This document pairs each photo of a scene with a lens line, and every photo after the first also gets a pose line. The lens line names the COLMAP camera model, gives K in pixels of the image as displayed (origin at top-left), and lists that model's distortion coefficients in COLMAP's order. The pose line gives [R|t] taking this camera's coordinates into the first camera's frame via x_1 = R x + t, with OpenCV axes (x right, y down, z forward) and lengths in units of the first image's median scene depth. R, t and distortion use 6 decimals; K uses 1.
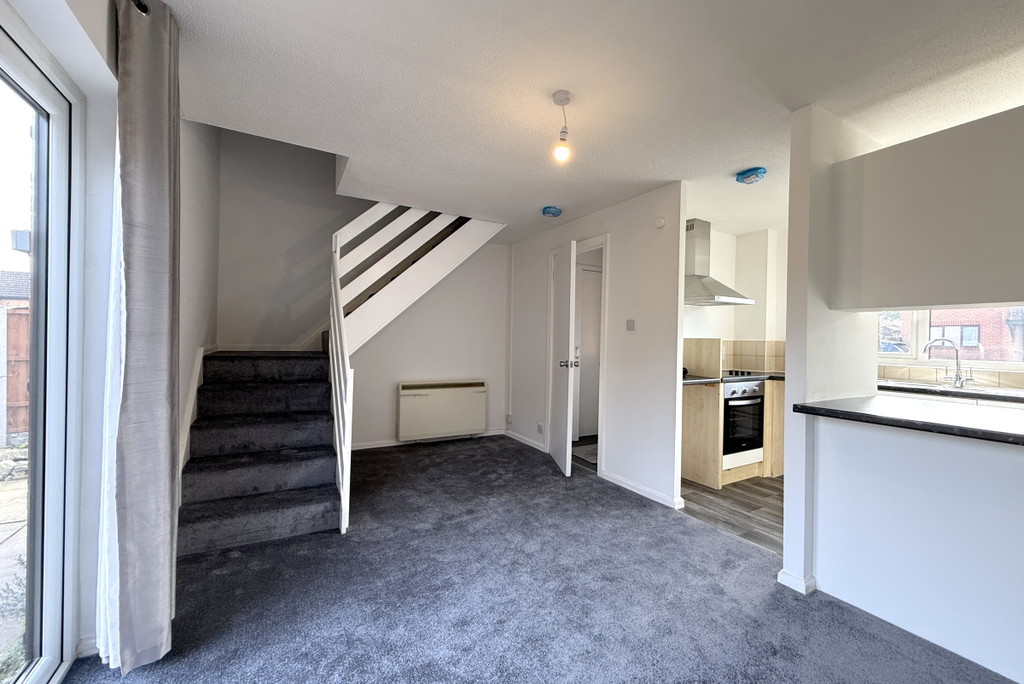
lens RADIAL K [[410.9, 0, 512.0], [0, 410.9, 342.0], [0, 0, 1]] dist [0.001131, 0.000121]
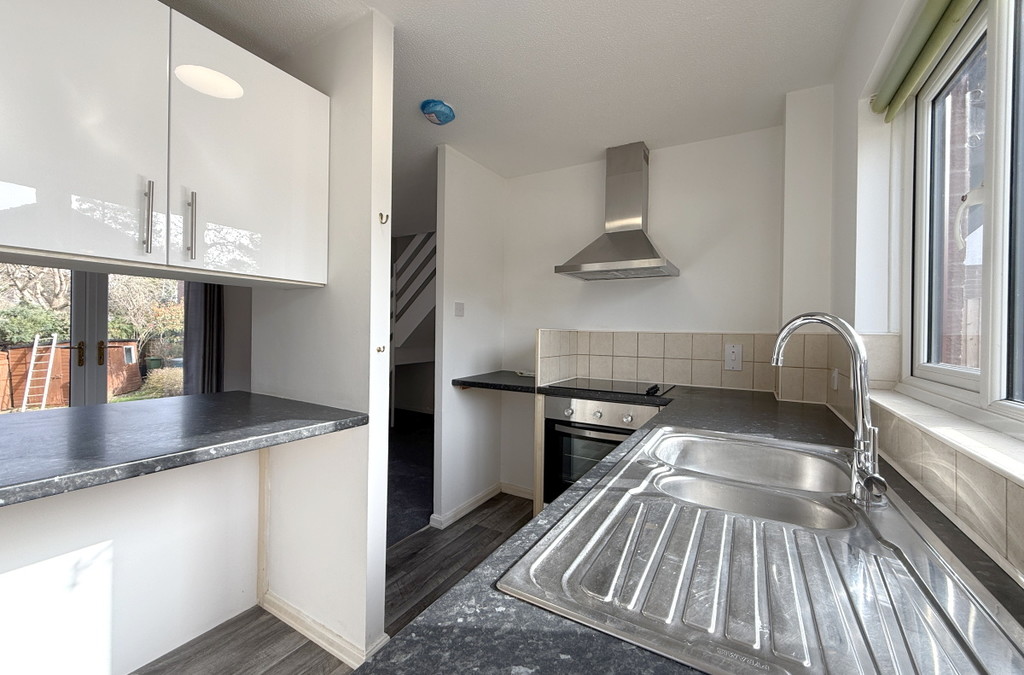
lens RADIAL K [[406.8, 0, 512.0], [0, 406.8, 337.5], [0, 0, 1]] dist [-0.002140, -0.000240]
pose [[0.511086, 0.000369, -0.859529, 0.995936], [-0.014545, 0.999860, -0.008219, 0.011186], [0.859406, 0.016703, 0.511020, 0.573084]]
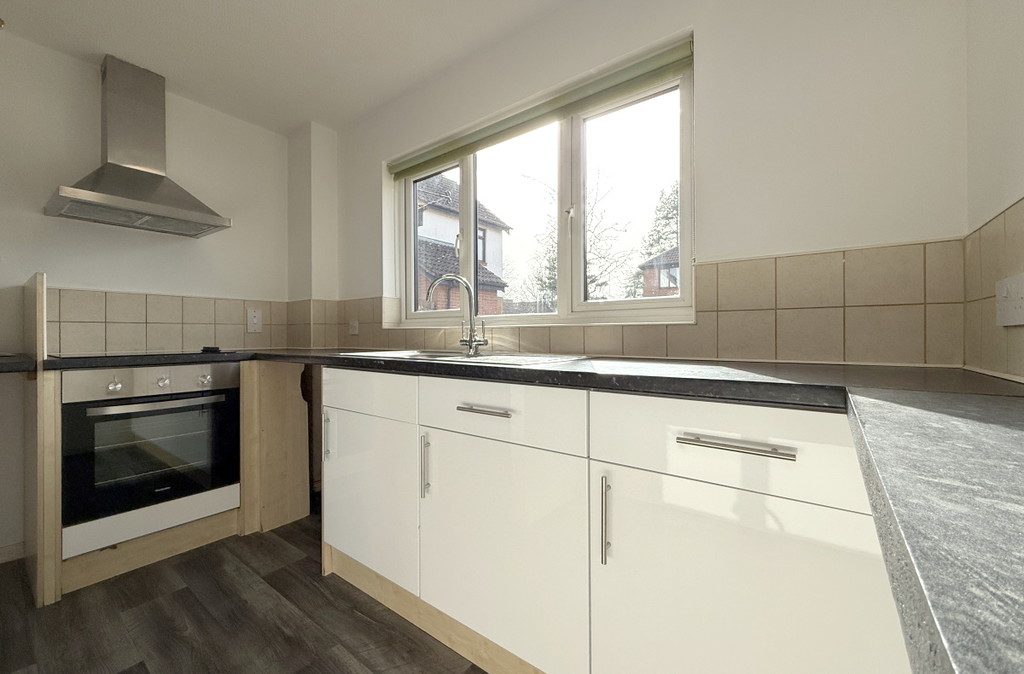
lens RADIAL K [[407.4, 0, 512.0], [0, 407.4, 337.0], [0, 0, 1]] dist [-0.000814, -0.000002]
pose [[0.916039, -0.024887, 0.400316, 0.750497], [0.023994, 0.999686, 0.007242, 0.066039], [-0.400370, 0.002971, 0.916349, 0.354674]]
